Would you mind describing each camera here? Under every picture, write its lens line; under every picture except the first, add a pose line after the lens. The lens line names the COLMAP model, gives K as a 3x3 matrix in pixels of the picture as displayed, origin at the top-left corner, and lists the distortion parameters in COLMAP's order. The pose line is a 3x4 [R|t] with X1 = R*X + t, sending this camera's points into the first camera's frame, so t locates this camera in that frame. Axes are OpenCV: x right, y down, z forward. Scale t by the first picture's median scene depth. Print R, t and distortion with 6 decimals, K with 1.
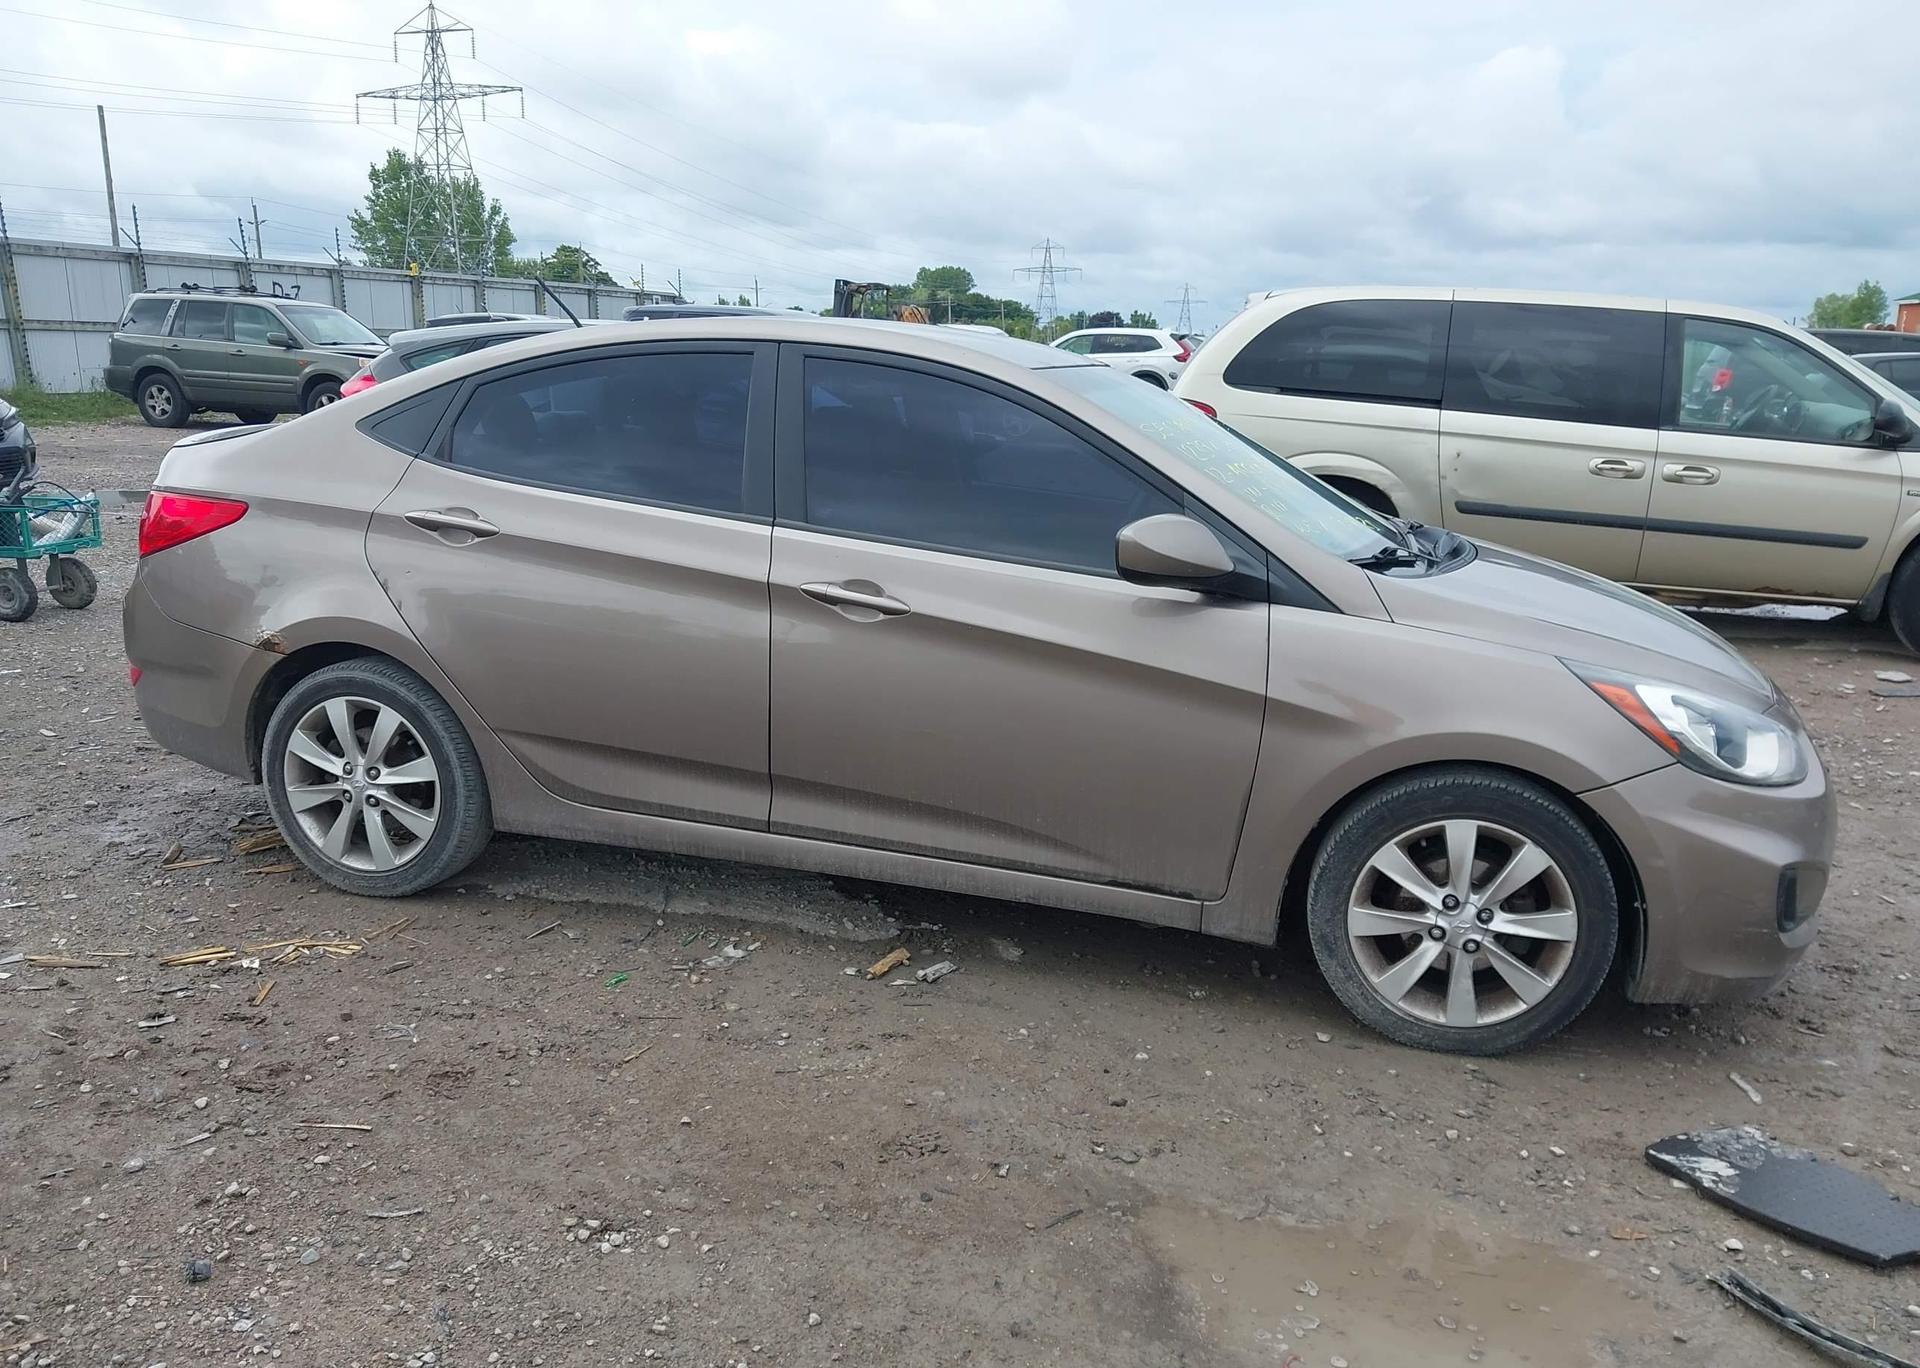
lens RADIAL K [[1522.1, 0, 939.0], [0, 1522.1, 712.1], [0, 0, 1]] dist [0.008032, -0.013354]
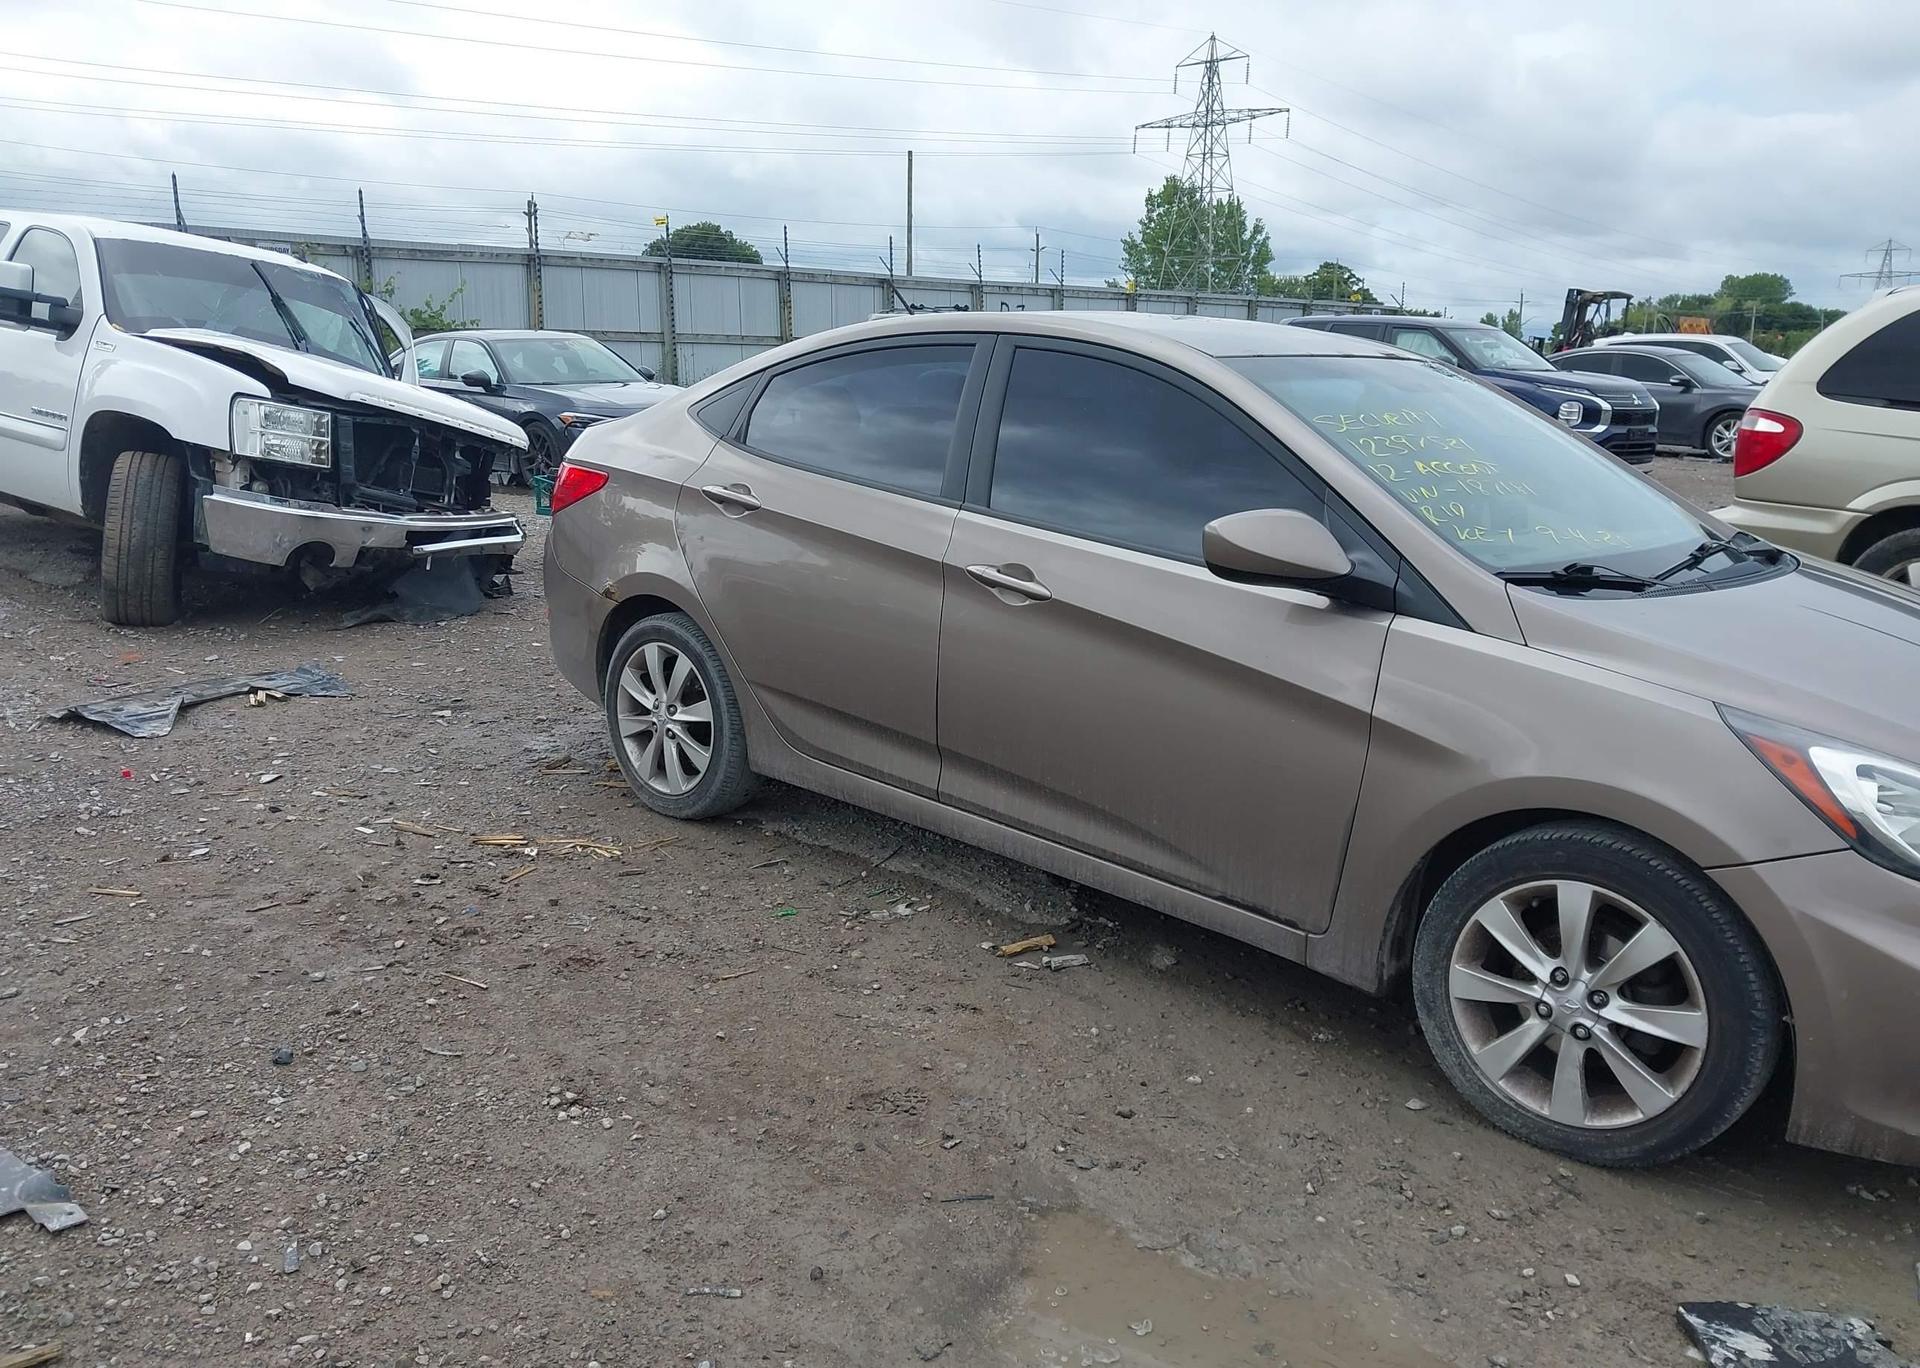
lens RADIAL K [[1520.7, 0, 920.3], [0, 1520.7, 684.6], [0, 0, 1]] dist [-0.003521, 0.001636]
pose [[0.888566, 0.097208, -0.448331, 0.368549], [-0.108747, 0.994069, 0.000006, 0.000303], [0.445673, 0.048749, 0.893868, 0.062215]]
